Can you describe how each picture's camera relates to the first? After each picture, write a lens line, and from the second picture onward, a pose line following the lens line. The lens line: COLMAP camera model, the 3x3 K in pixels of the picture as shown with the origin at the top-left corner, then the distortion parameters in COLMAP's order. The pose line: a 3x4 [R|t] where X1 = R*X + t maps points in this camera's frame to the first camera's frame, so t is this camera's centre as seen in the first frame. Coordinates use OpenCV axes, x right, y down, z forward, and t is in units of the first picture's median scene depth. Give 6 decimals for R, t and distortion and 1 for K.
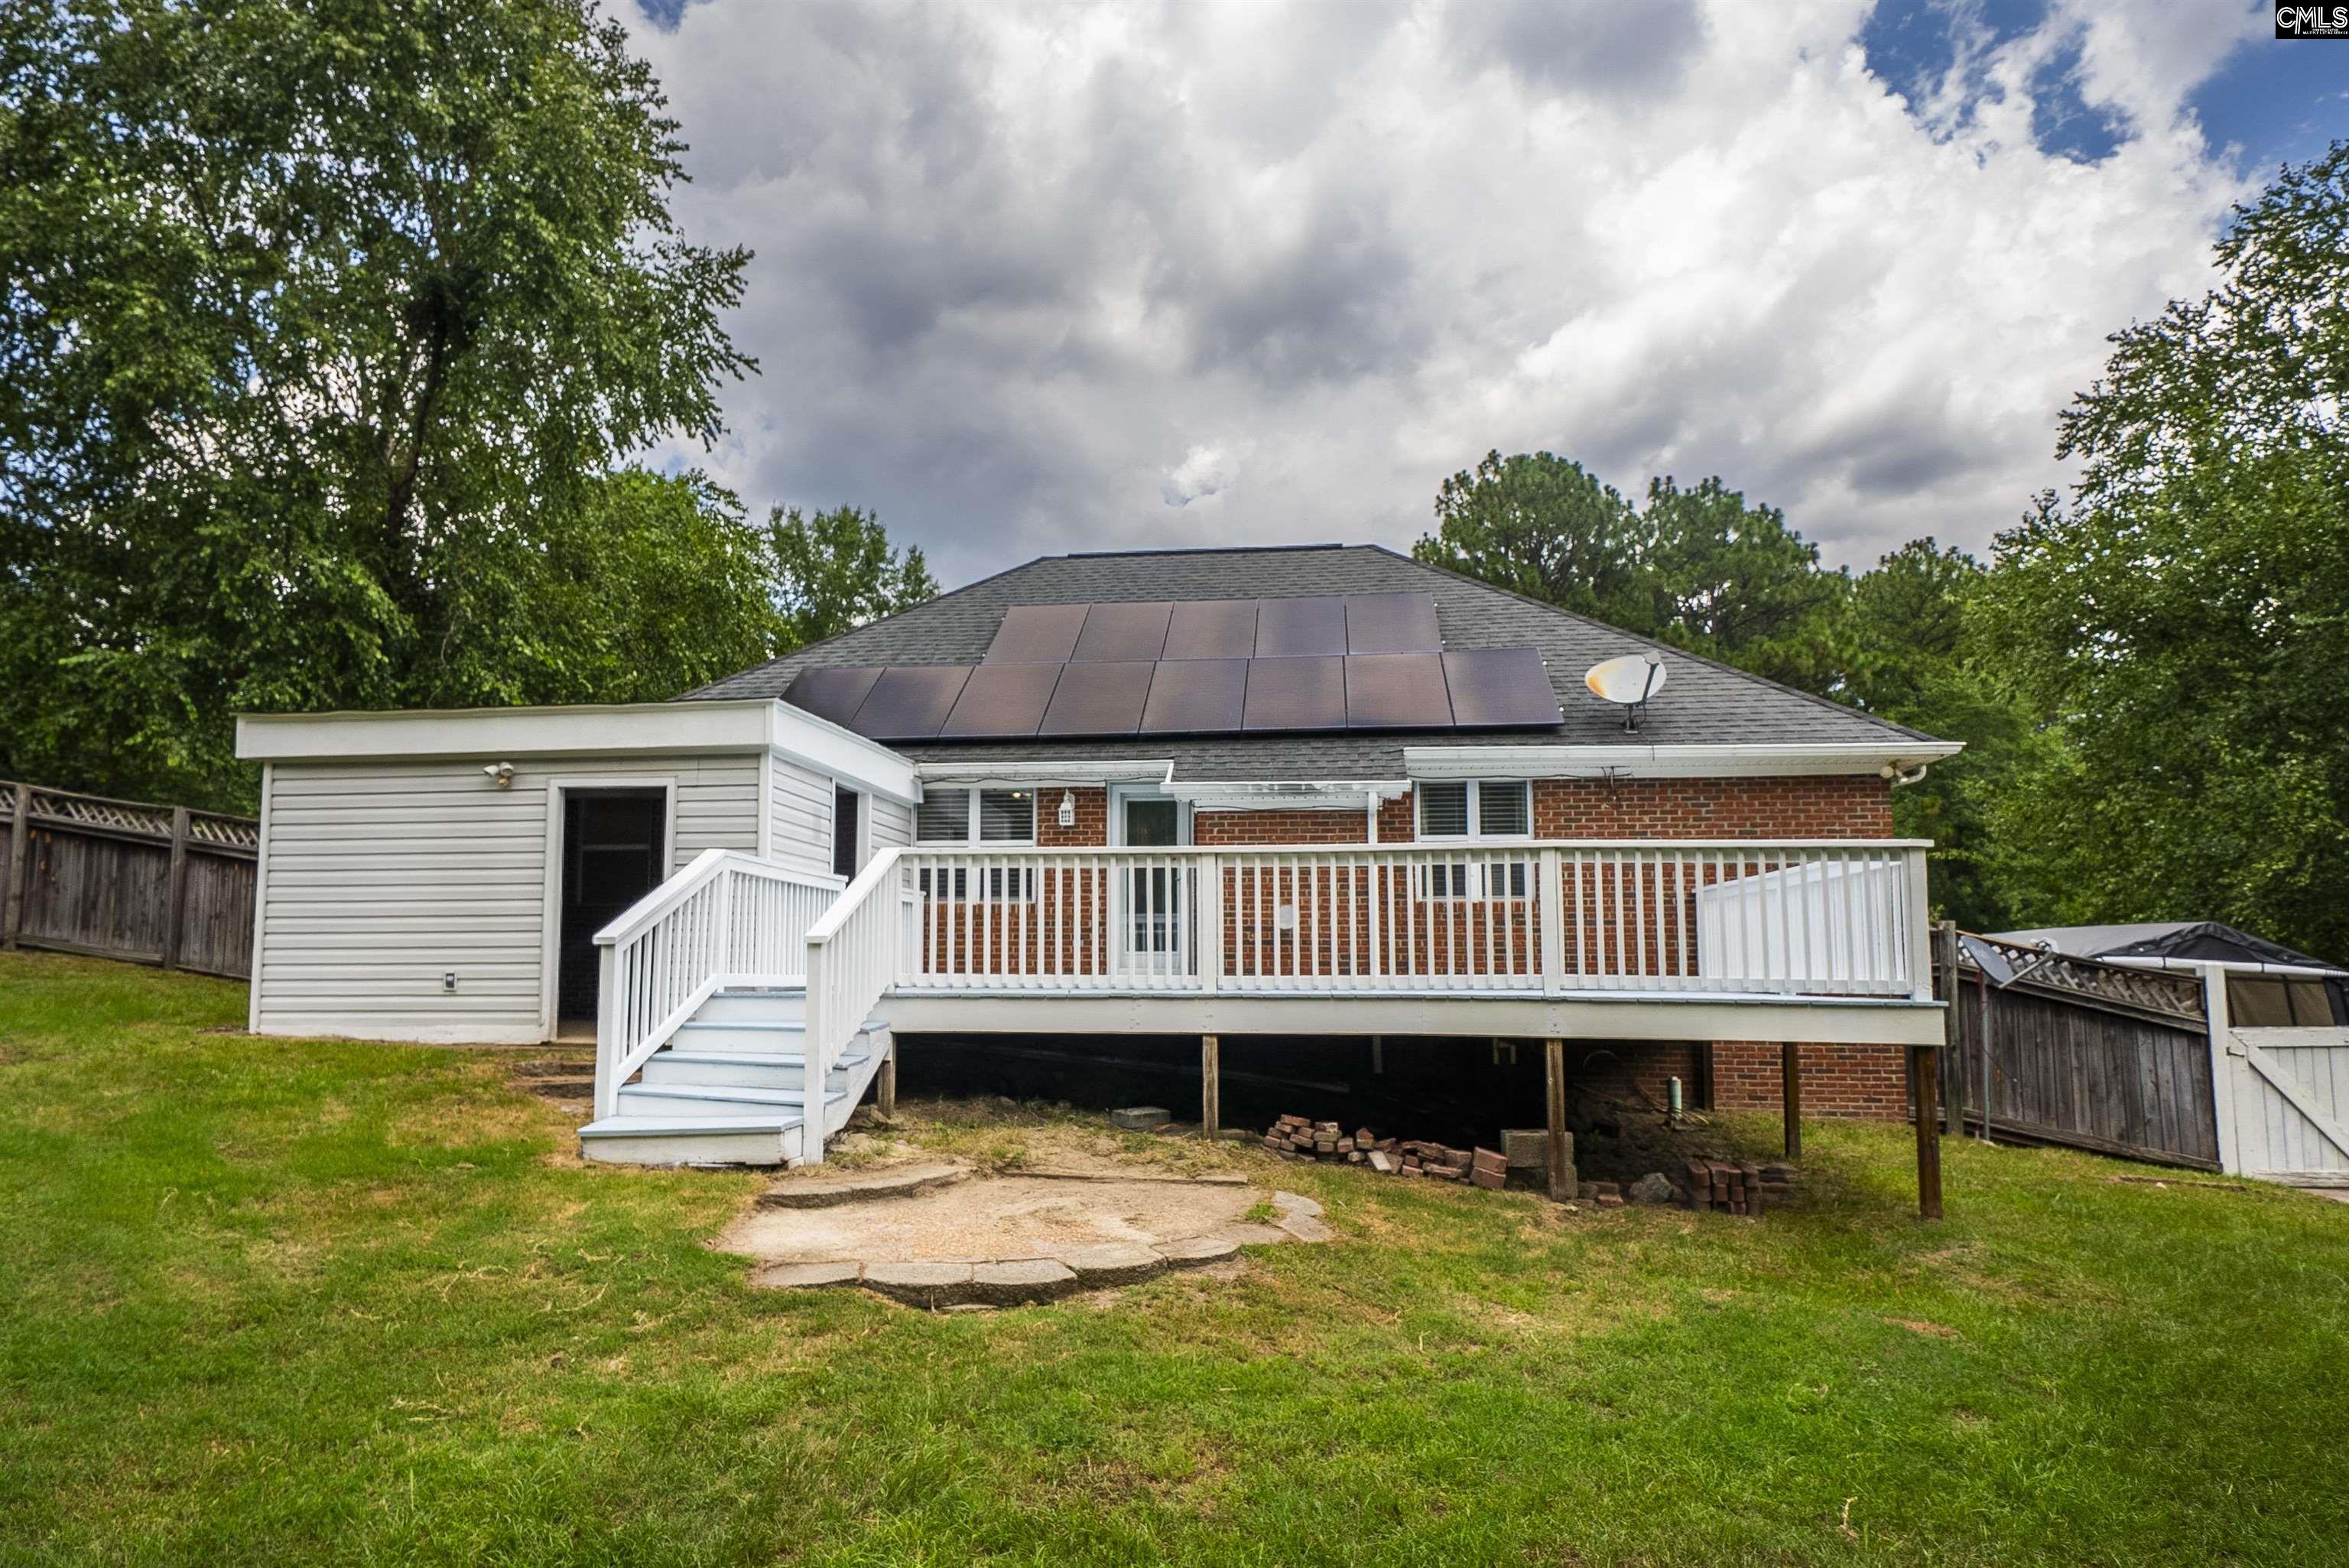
lens RADIAL K [[1341.8, 0, 1181.3], [0, 1341.8, 834.3], [0, 0, 1]] dist [0.001914, 0.014892]
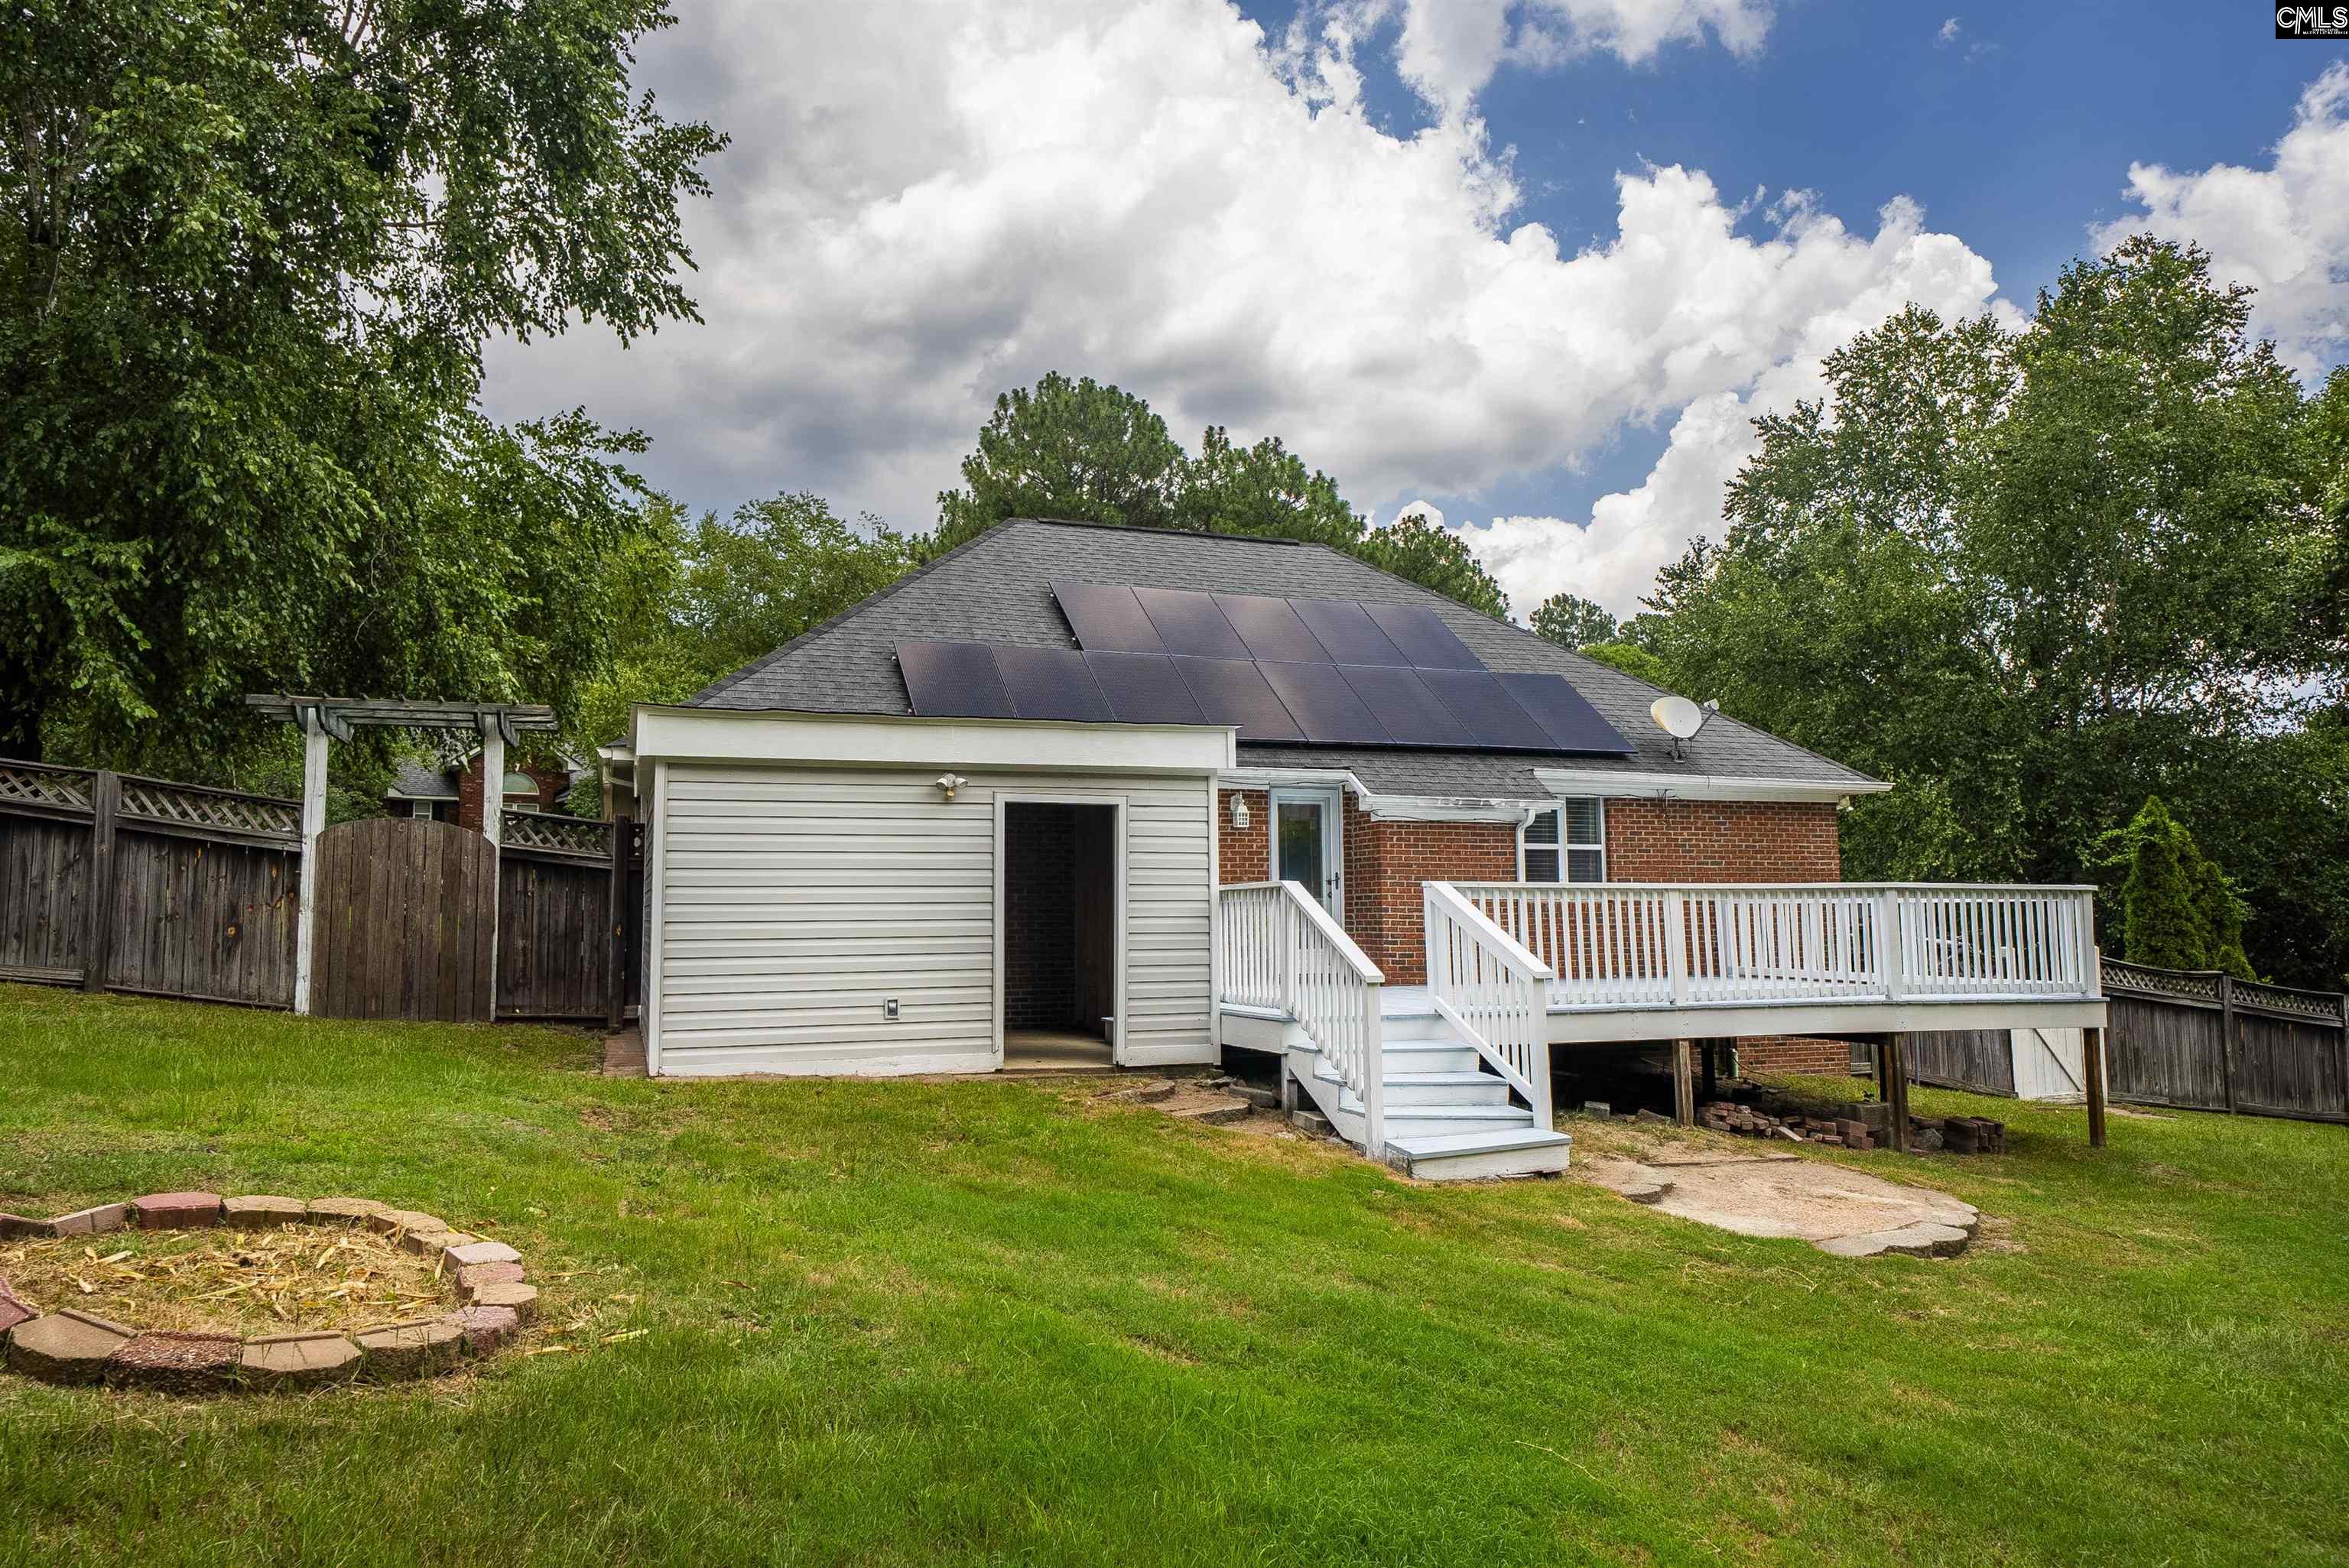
lens RADIAL K [[1534.3, 0, 1174.6], [0, 1534.3, 762.0], [0, 0, 1]] dist [0.028508, 0.003176]
pose [[0.891294, 0.038262, 0.451808, -0.686037], [-0.041607, 0.999131, -0.002533, -0.052794], [-0.451512, -0.016541, 0.892112, -0.024691]]
